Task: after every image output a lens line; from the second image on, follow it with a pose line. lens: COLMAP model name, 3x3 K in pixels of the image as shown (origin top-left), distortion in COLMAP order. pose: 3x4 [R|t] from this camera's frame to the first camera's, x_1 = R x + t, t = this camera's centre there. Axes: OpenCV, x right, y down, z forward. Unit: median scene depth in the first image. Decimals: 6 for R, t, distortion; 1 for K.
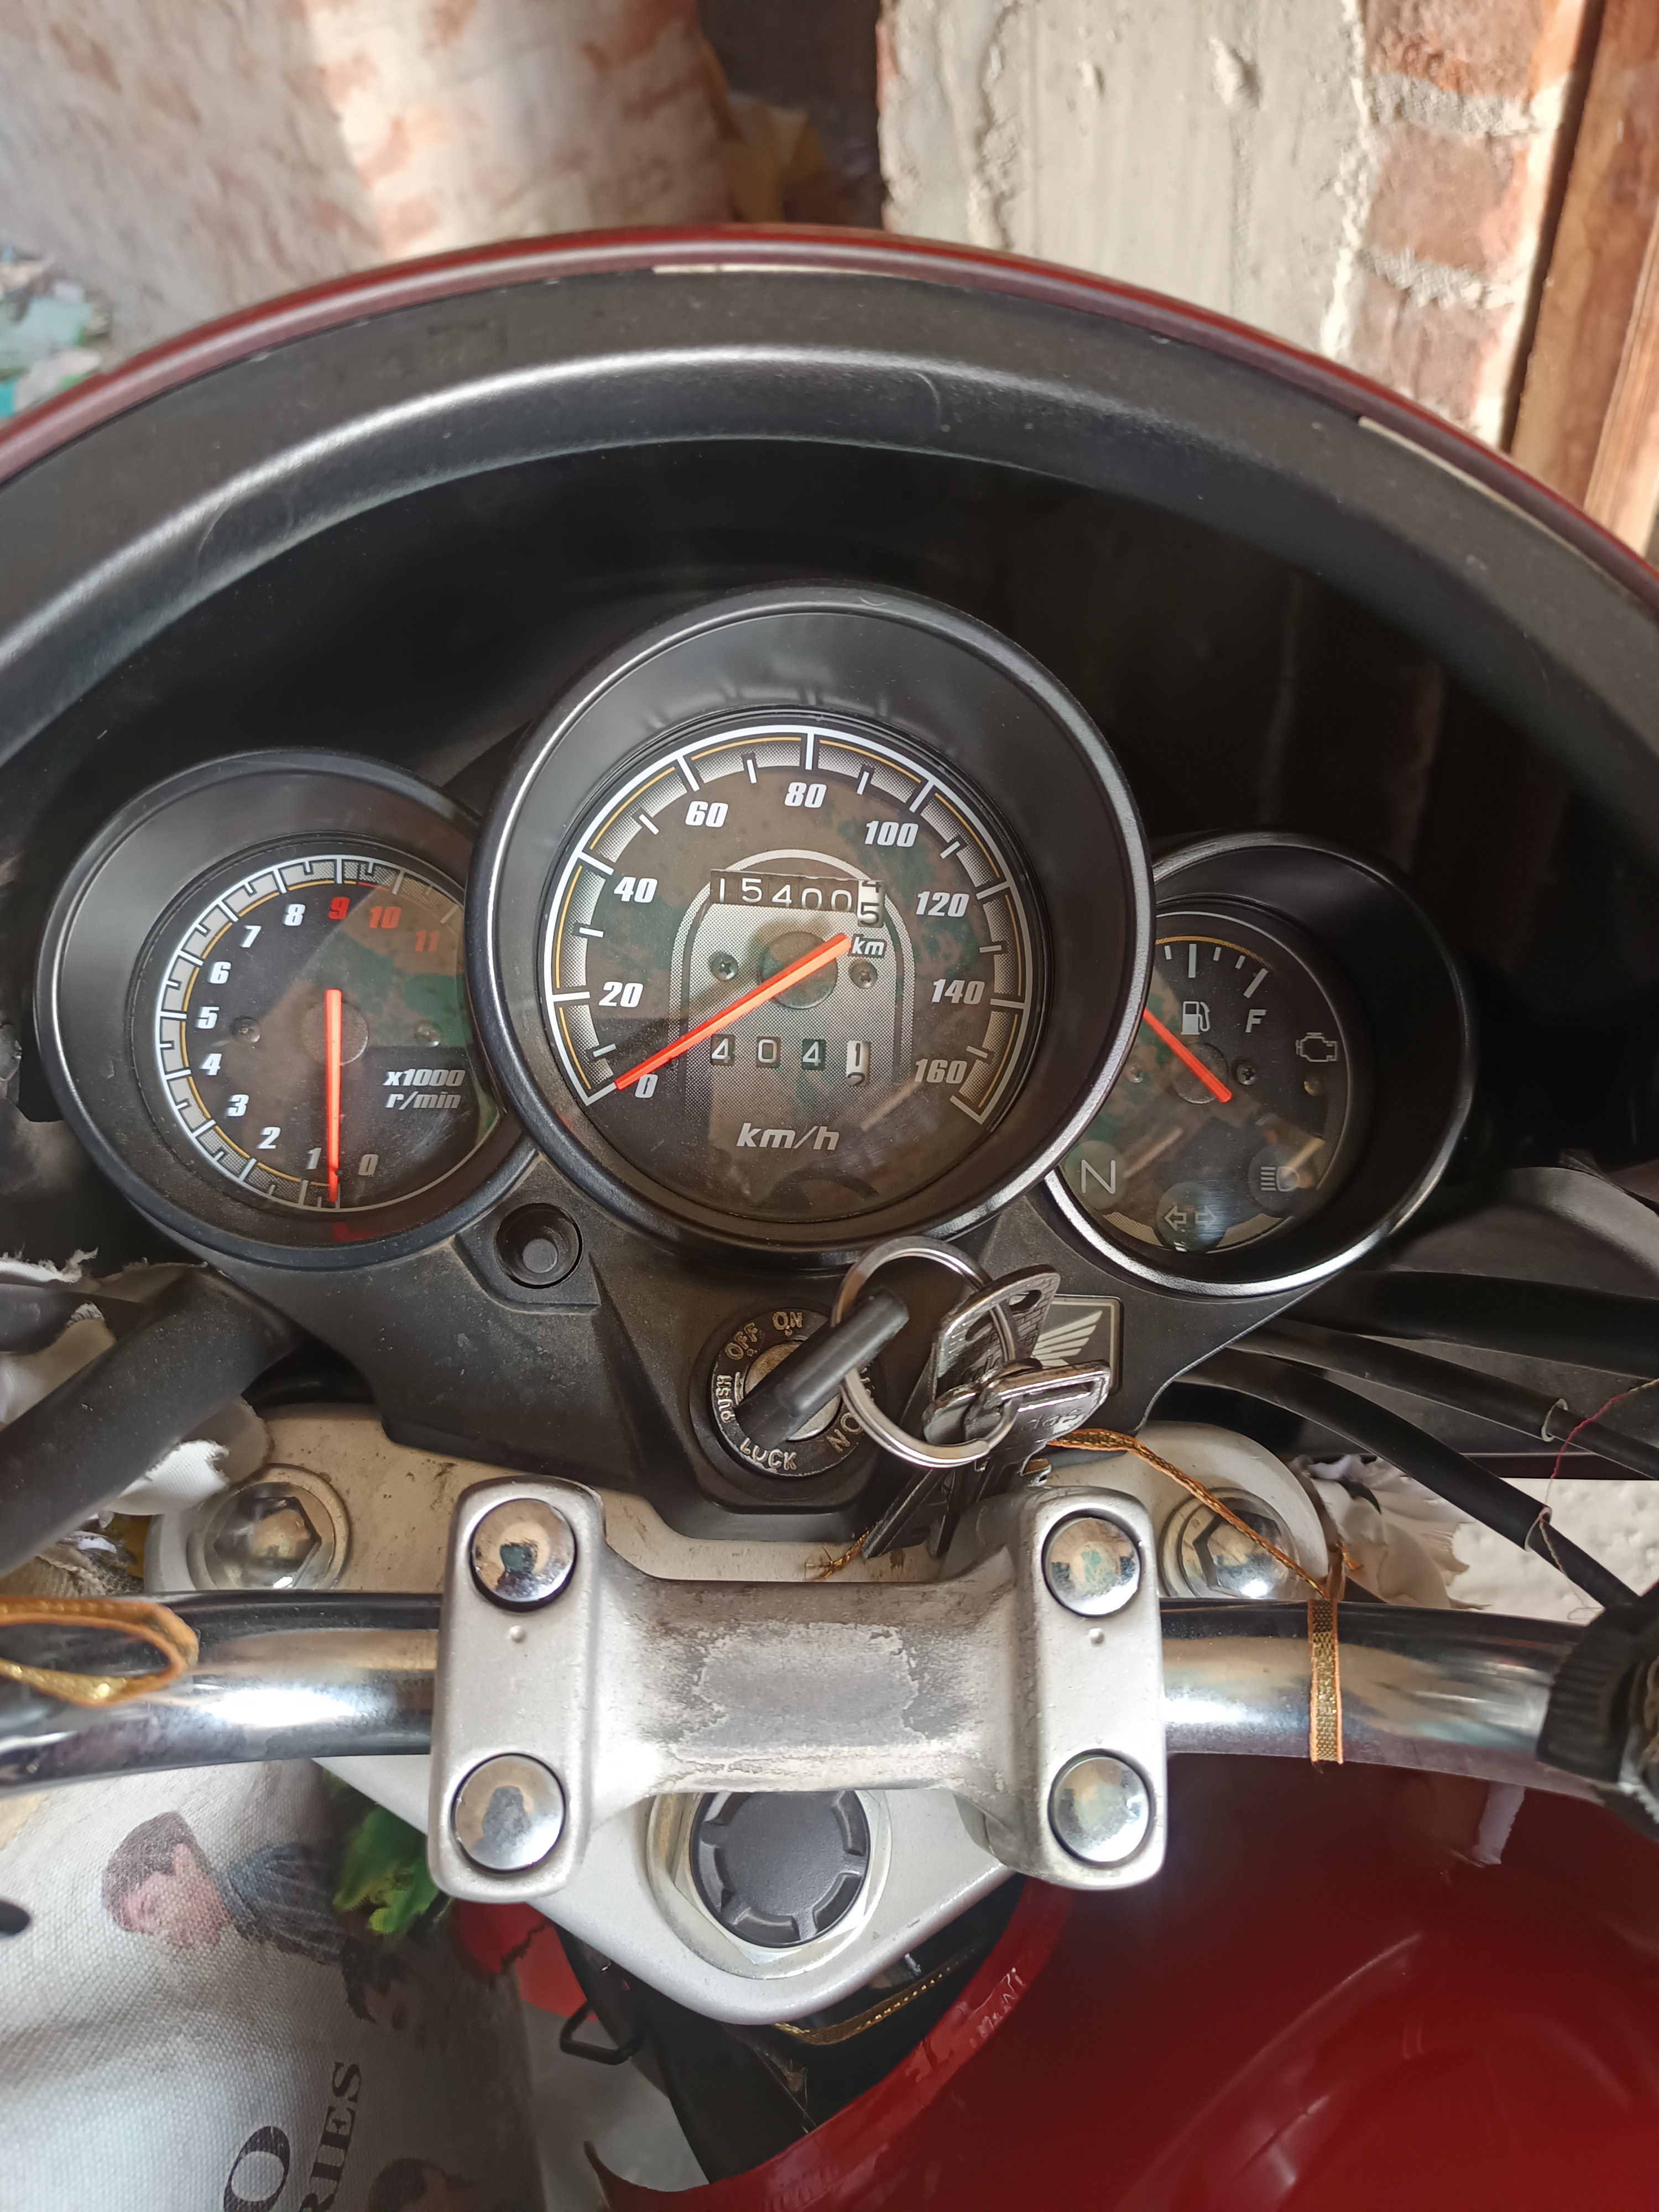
lens RADIAL K [[1554.7, 0, 820.8], [0, 1554.7, 1111.9], [0, 0, 1]] dist [-0.053265, -0.011732]
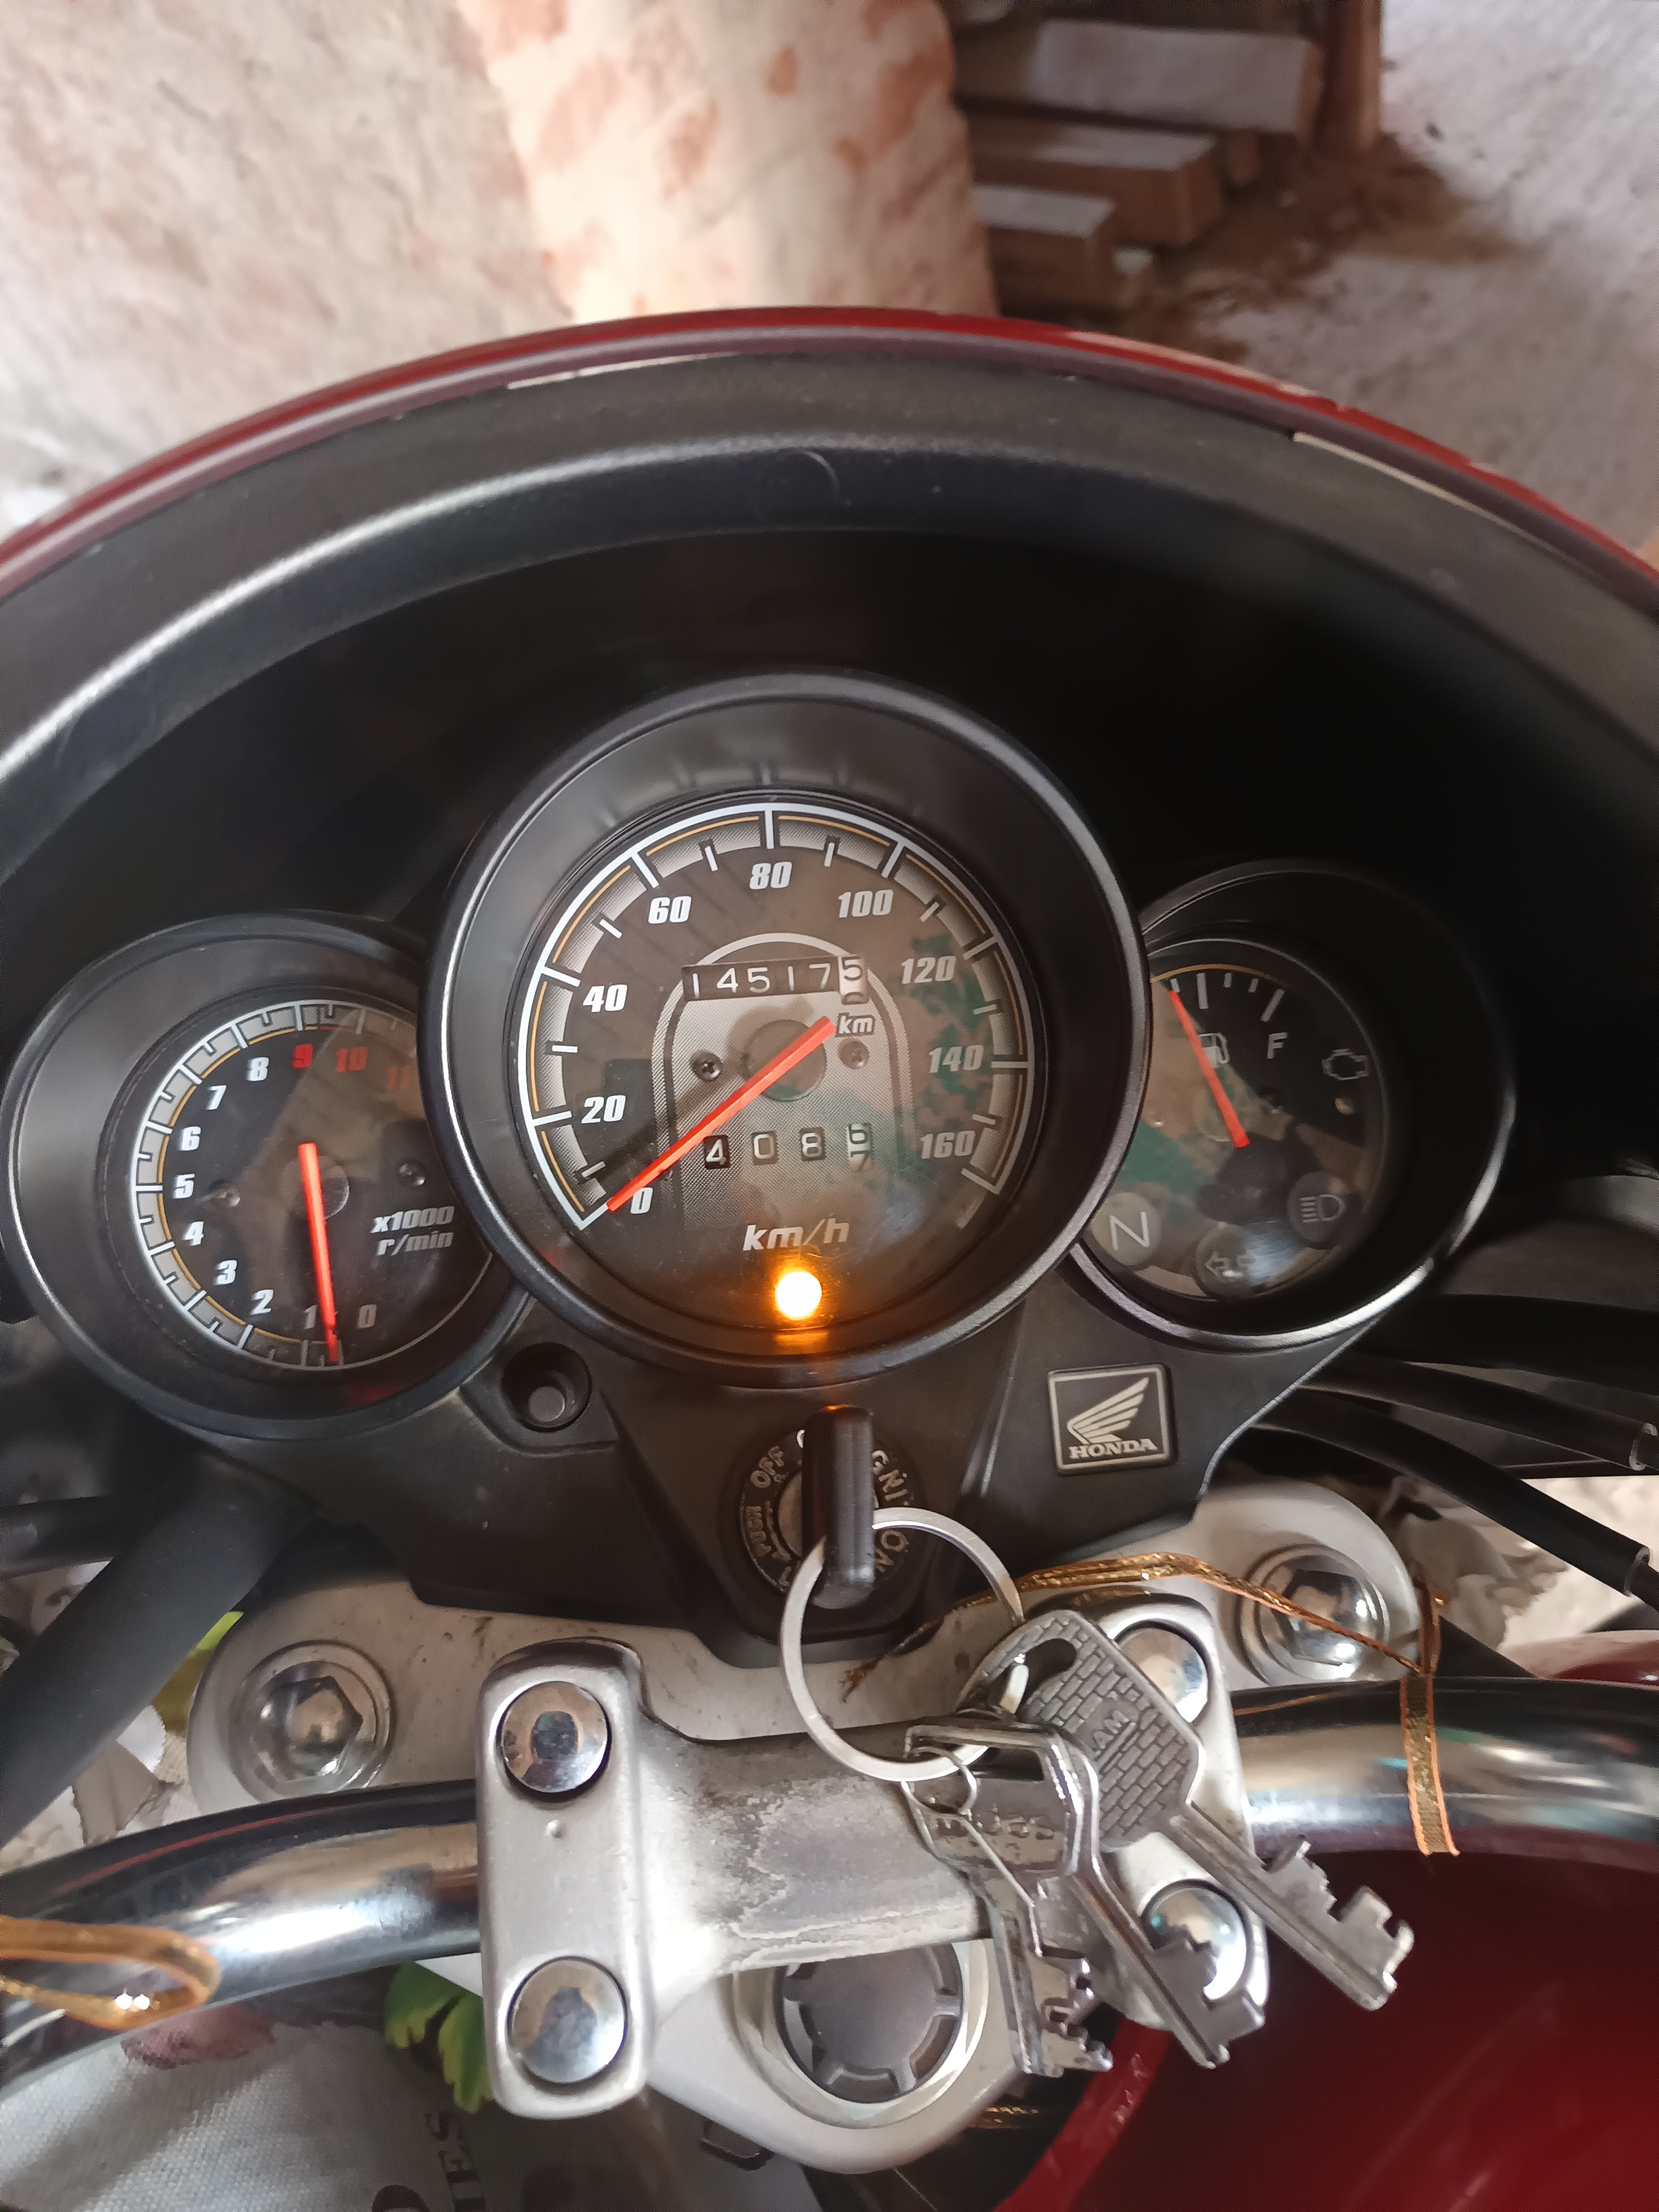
lens RADIAL K [[1554.7, 0, 821.0], [0, 1554.7, 1098.8], [0, 0, 1]] dist [-0.053265, -0.011732]
pose [[0.991709, -0.121620, -0.041494, 0.044194], [0.121798, 0.992553, 0.001758, -0.067165], [0.040971, -0.006797, 0.999137, 0.050476]]
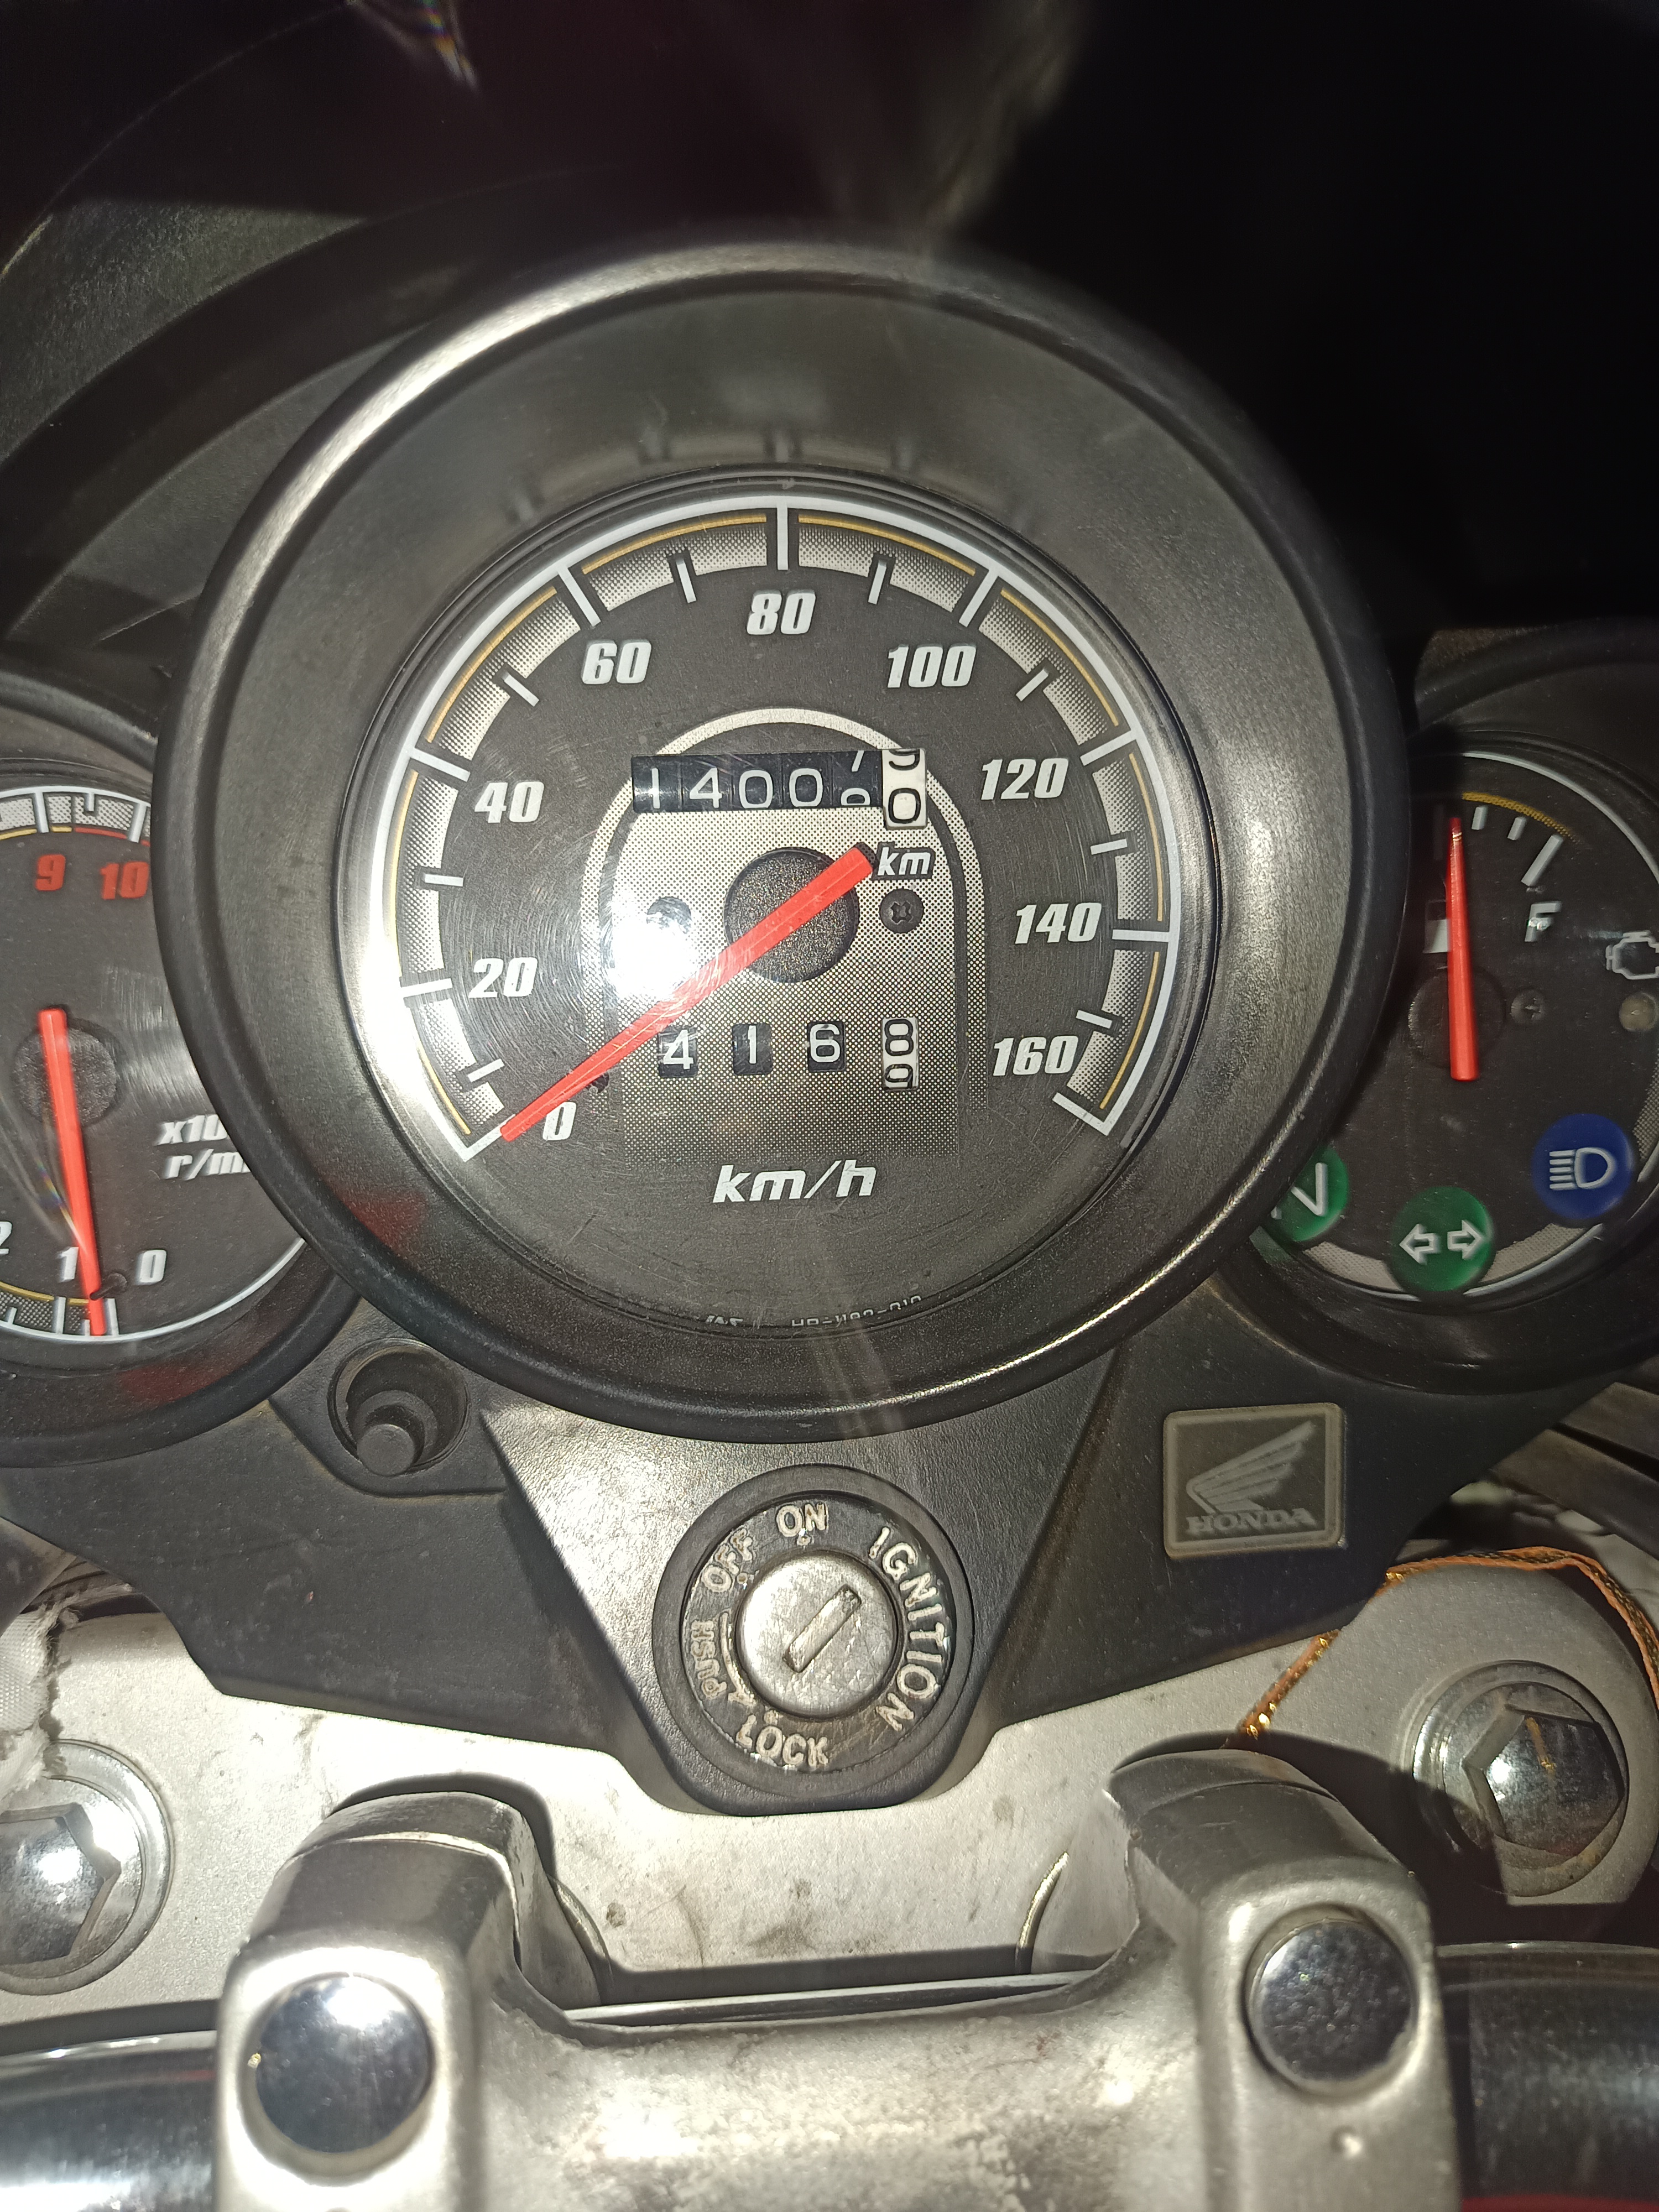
lens RADIAL K [[1554.7, 0, 821.4], [0, 1554.7, 1101.9], [0, 0, 1]] dist [-0.053265, -0.011732]
pose [[0.995017, -0.061671, -0.078350, 0.040750], [0.073095, 0.985598, 0.152490, -0.110817], [0.067817, -0.157457, 0.985194, 0.395676]]
